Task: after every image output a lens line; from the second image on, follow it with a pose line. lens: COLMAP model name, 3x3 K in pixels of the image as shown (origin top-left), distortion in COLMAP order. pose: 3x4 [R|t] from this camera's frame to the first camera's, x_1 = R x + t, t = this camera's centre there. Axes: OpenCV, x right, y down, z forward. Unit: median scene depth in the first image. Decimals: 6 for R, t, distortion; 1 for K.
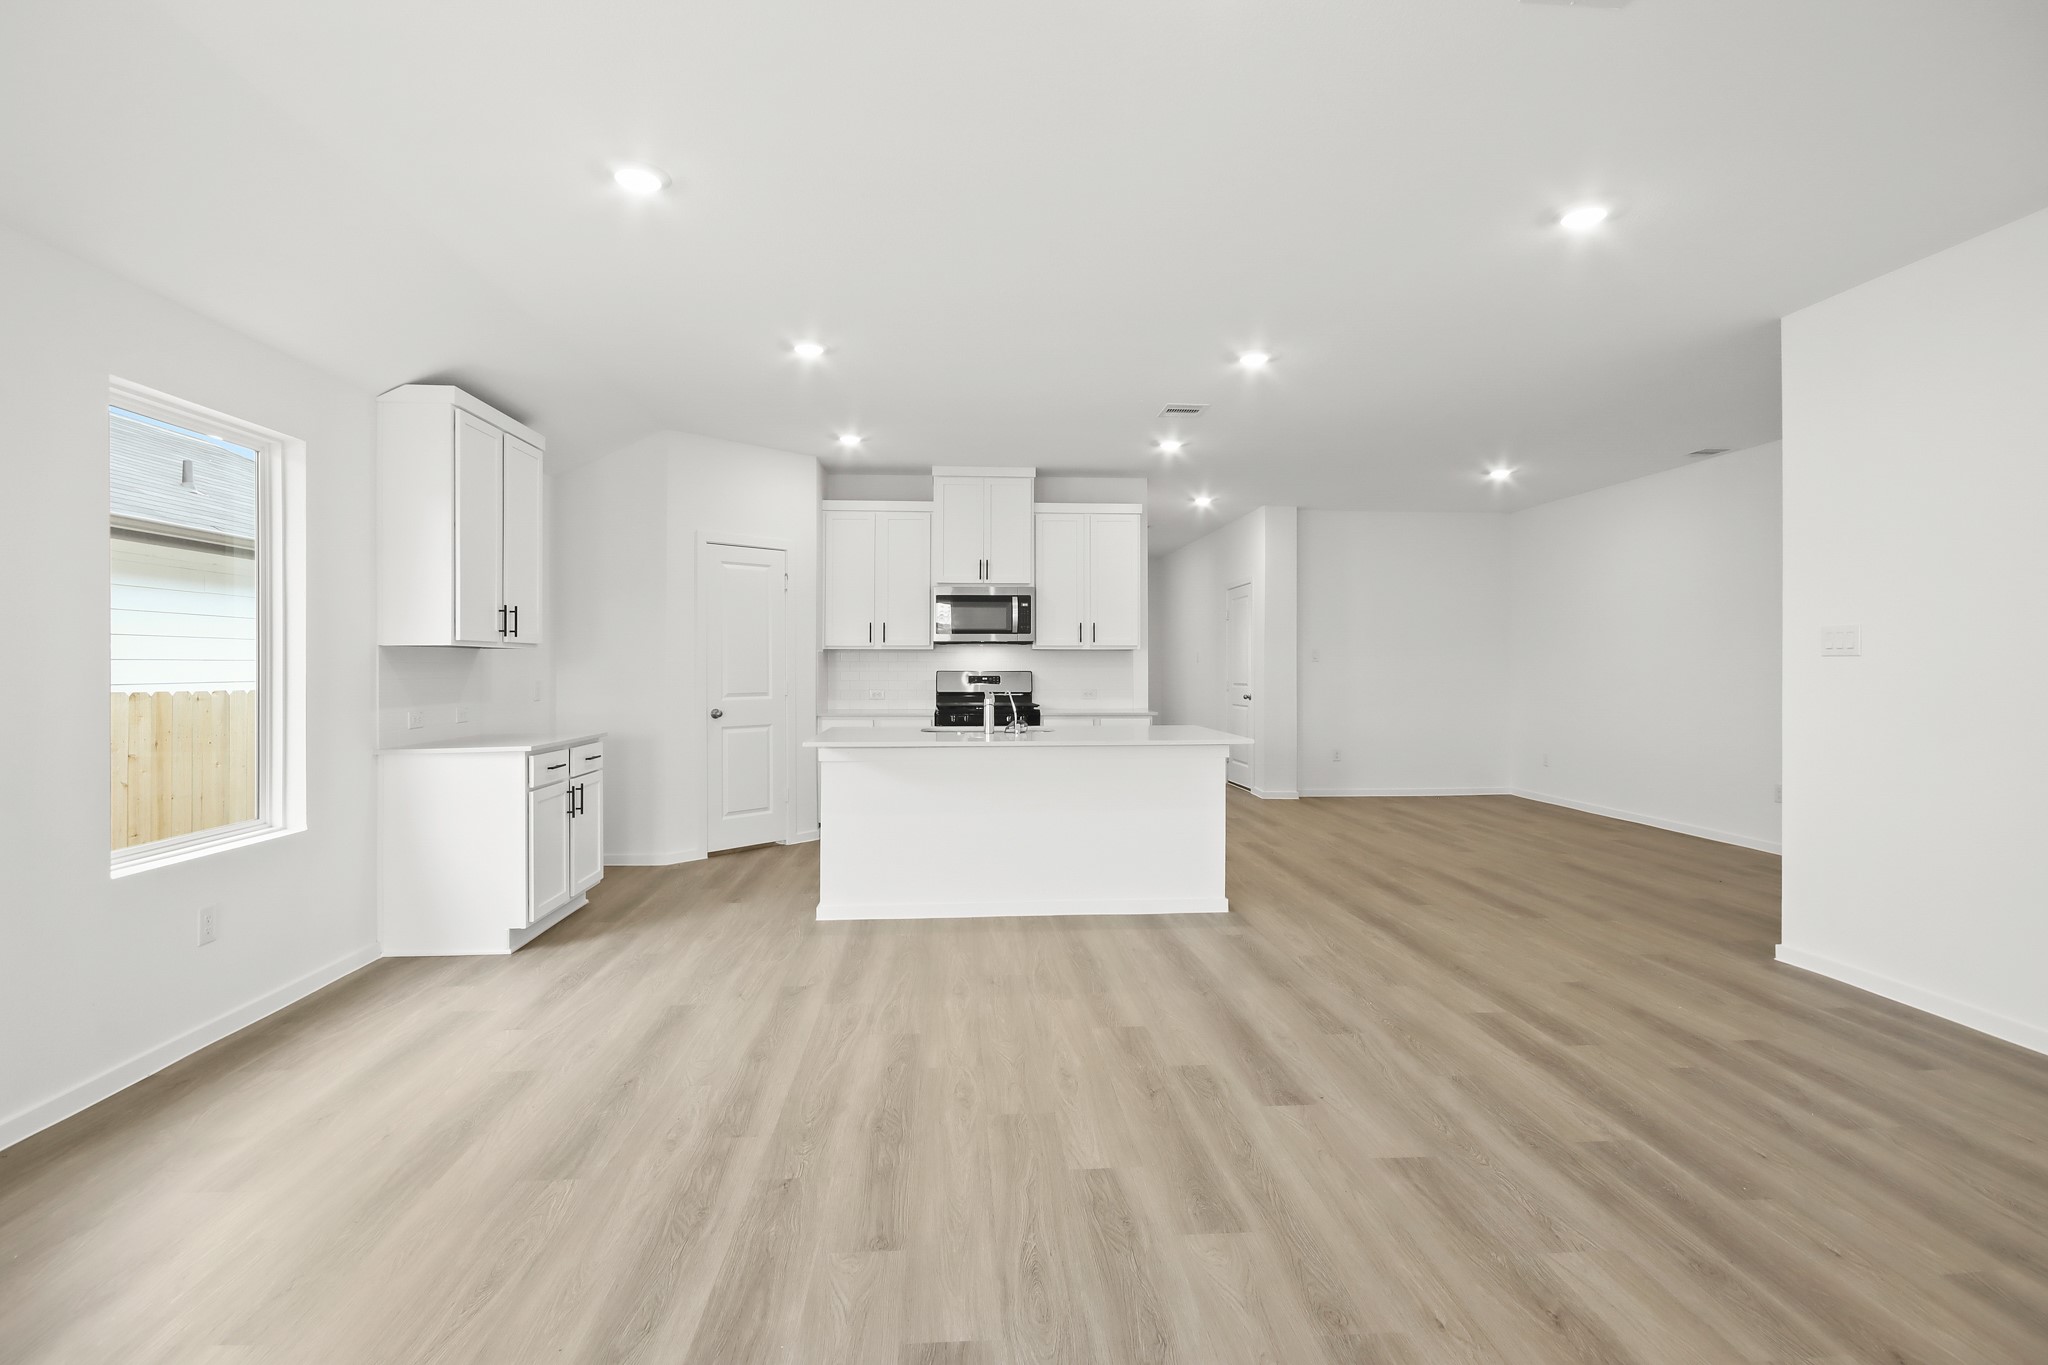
lens RADIAL K [[976.1, 0, 1022.9], [0, 976.1, 669.7], [0, 0, 1]] dist [-0.002469, -0.001008]
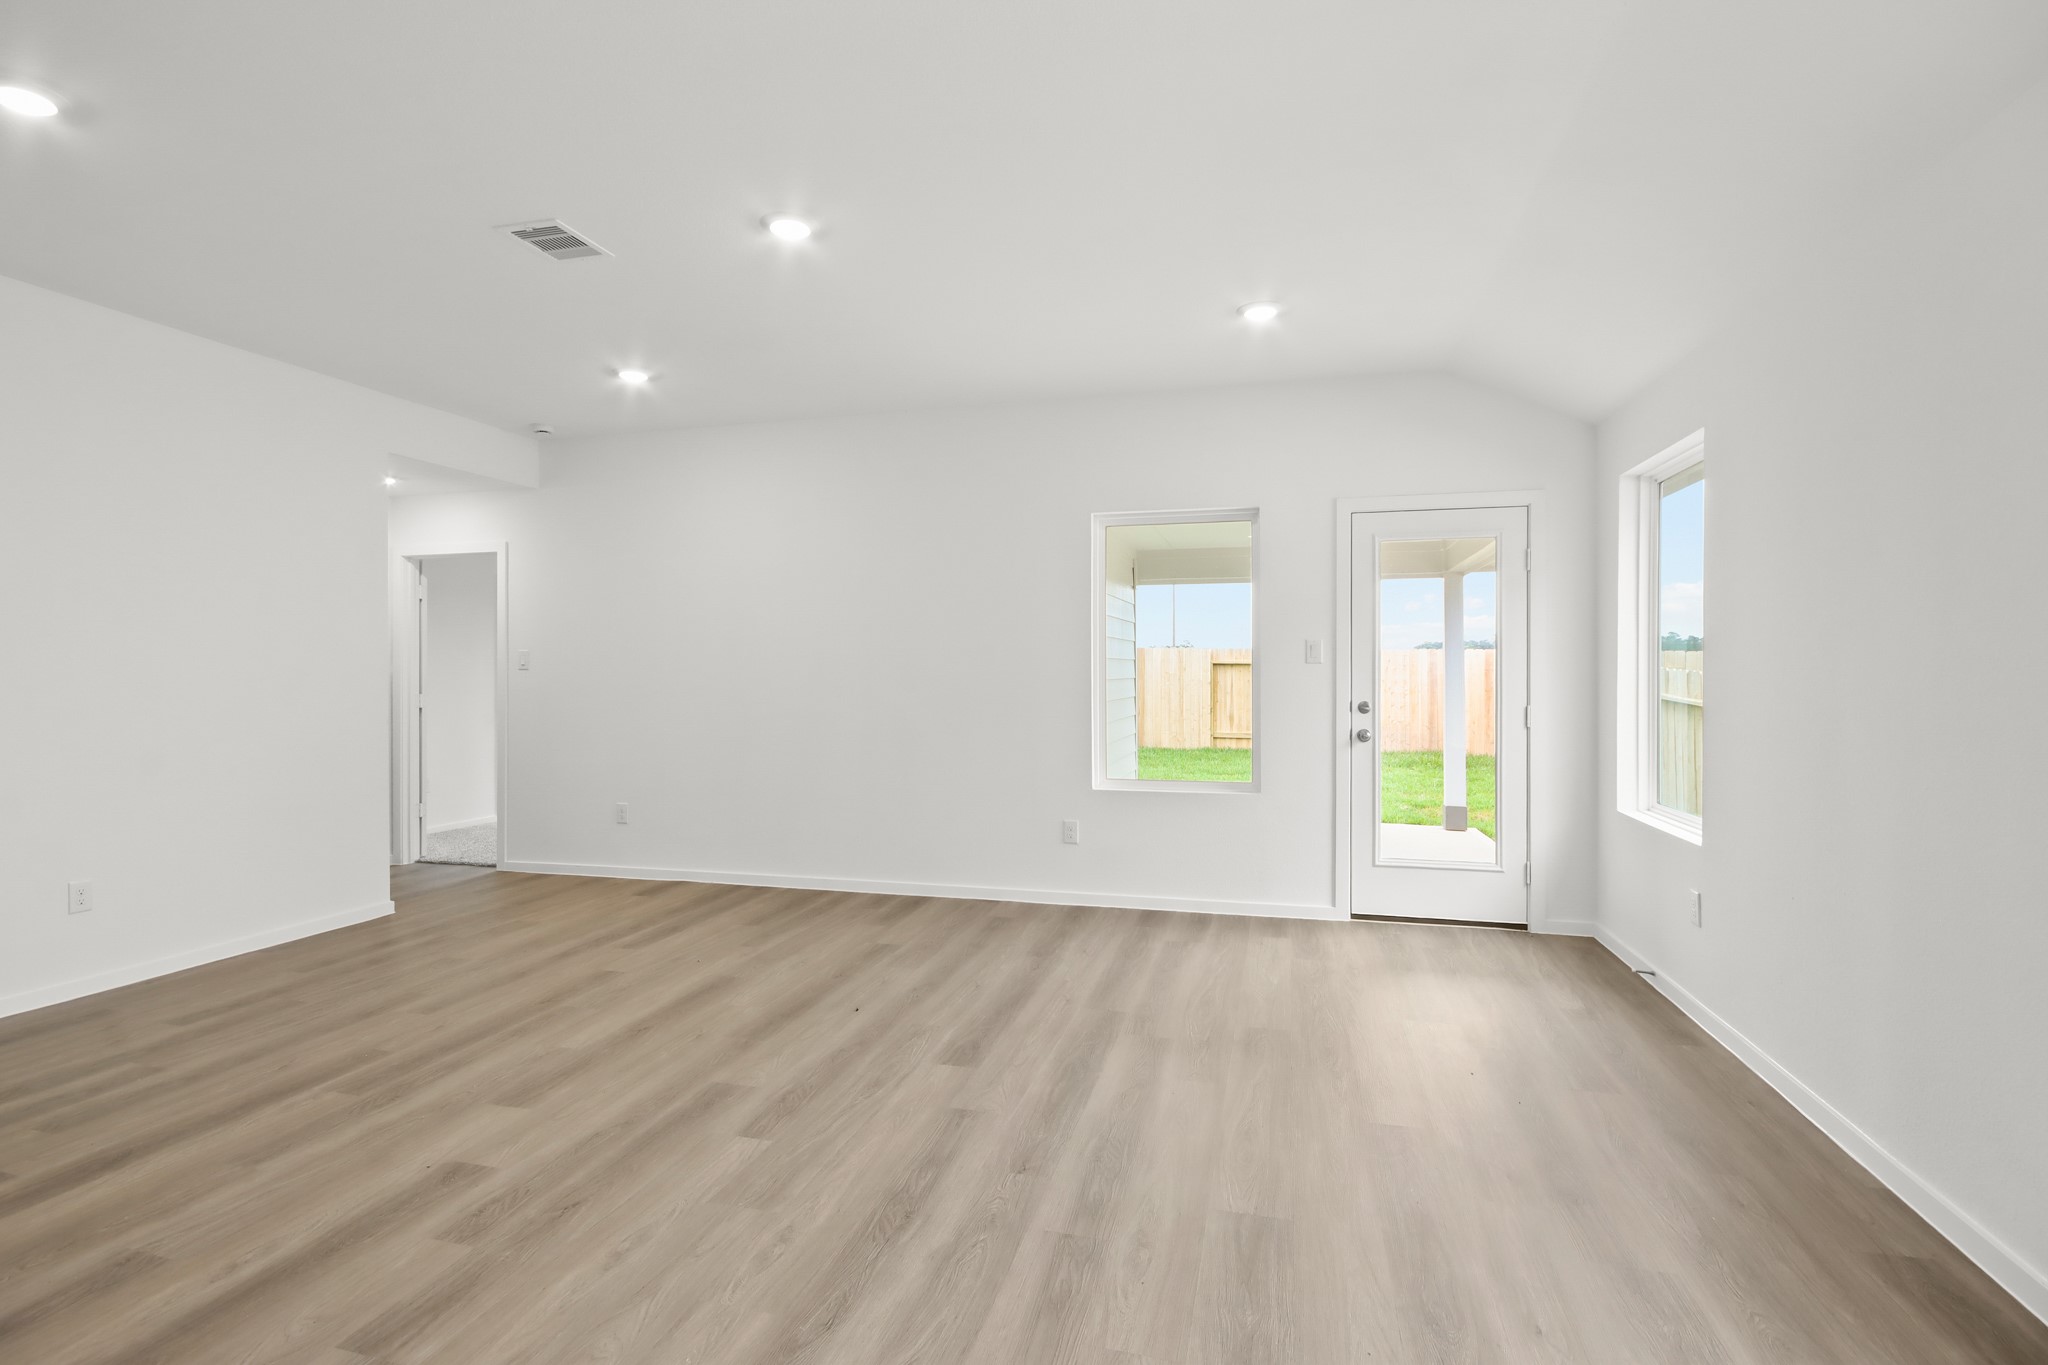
lens RADIAL K [[976.1, 0, 1022.9], [0, 976.1, 669.7], [0, 0, 1]] dist [-0.002469, -0.001008]
pose [[-0.944152, 0.004765, 0.329475, -0.540043], [0.004205, 0.999988, -0.002412, -0.005094], [-0.329483, -0.000891, -0.944161, 1.820610]]
